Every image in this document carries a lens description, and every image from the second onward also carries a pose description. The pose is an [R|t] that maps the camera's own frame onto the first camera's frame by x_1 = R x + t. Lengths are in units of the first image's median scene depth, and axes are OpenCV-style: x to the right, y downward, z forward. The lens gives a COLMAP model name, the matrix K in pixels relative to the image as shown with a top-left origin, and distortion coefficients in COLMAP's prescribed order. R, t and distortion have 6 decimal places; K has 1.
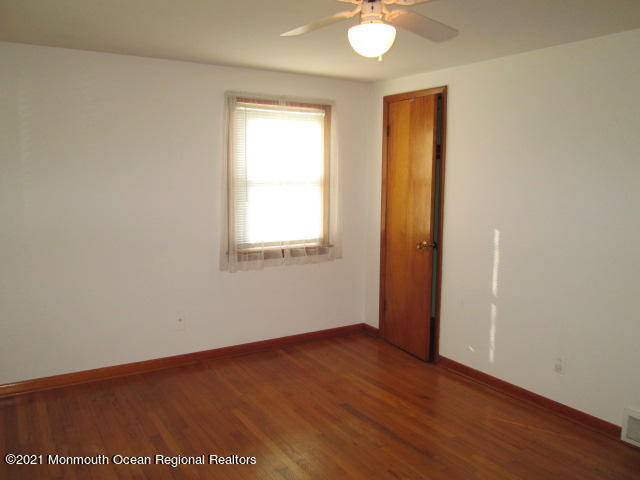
lens RADIAL K [[523.5, 0, 316.9], [0, 523.5, 242.3], [0, 0, 1]] dist [-0.050288, 0.018264]
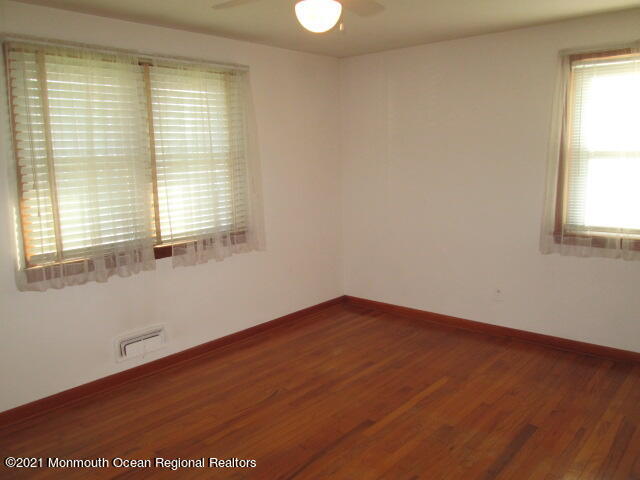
lens RADIAL K [[523.5, 0, 316.3], [0, 523.5, 237.7], [0, 0, 1]] dist [-0.050288, 0.018264]
pose [[0.282377, 0.139780, -0.949065, 0.572364], [-0.091747, 0.988727, 0.118324, -0.039746], [0.954906, 0.053661, 0.292018, 0.353554]]
